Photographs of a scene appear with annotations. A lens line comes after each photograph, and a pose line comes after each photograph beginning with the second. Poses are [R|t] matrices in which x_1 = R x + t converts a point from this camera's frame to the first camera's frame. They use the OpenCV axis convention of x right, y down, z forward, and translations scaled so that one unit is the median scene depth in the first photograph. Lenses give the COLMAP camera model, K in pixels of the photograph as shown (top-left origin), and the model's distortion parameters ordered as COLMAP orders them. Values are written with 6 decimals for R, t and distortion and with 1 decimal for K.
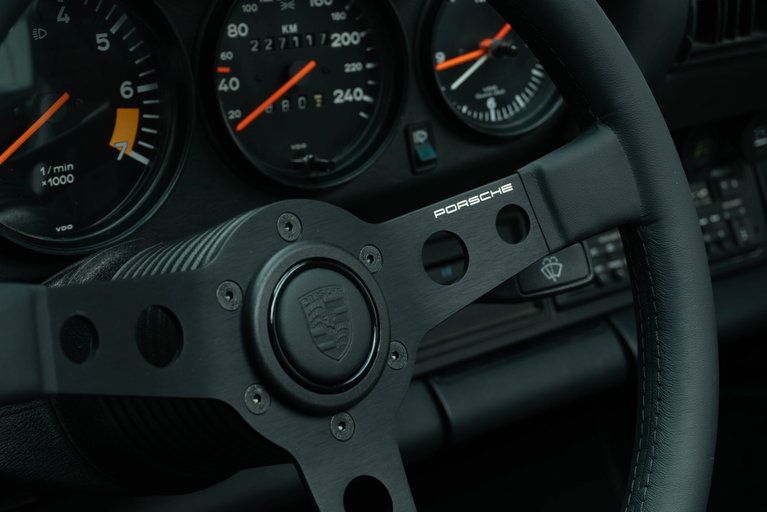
lens RADIAL K [[1652.1, 0, 384.0], [0, 1652.1, 256.4], [0, 0, 1]] dist [0.084648, 0.000000]
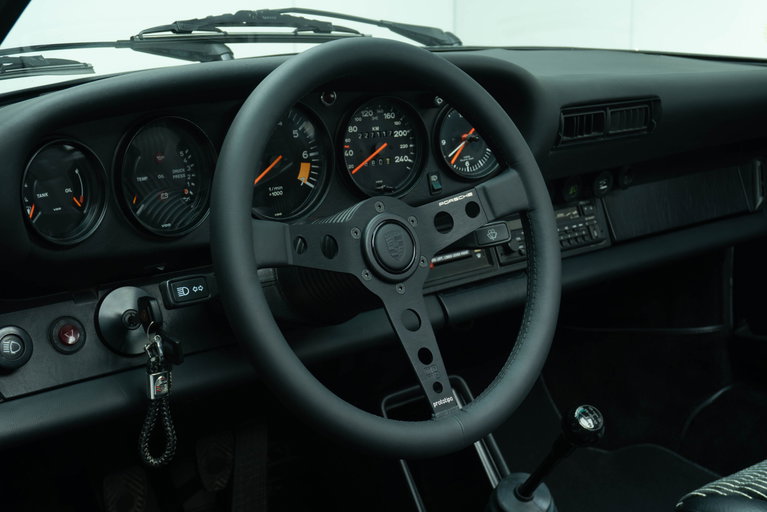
lens RADIAL K [[1150.6, 0, 383.2], [0, 1150.6, 255.6], [0, 0, 1]] dist [0.022184, 0.000000]
pose [[0.999662, 0.005917, -0.025333, -0.006934], [-0.006834, 0.999320, -0.036239, 0.094669], [0.025102, 0.036400, 0.999022, -0.573544]]
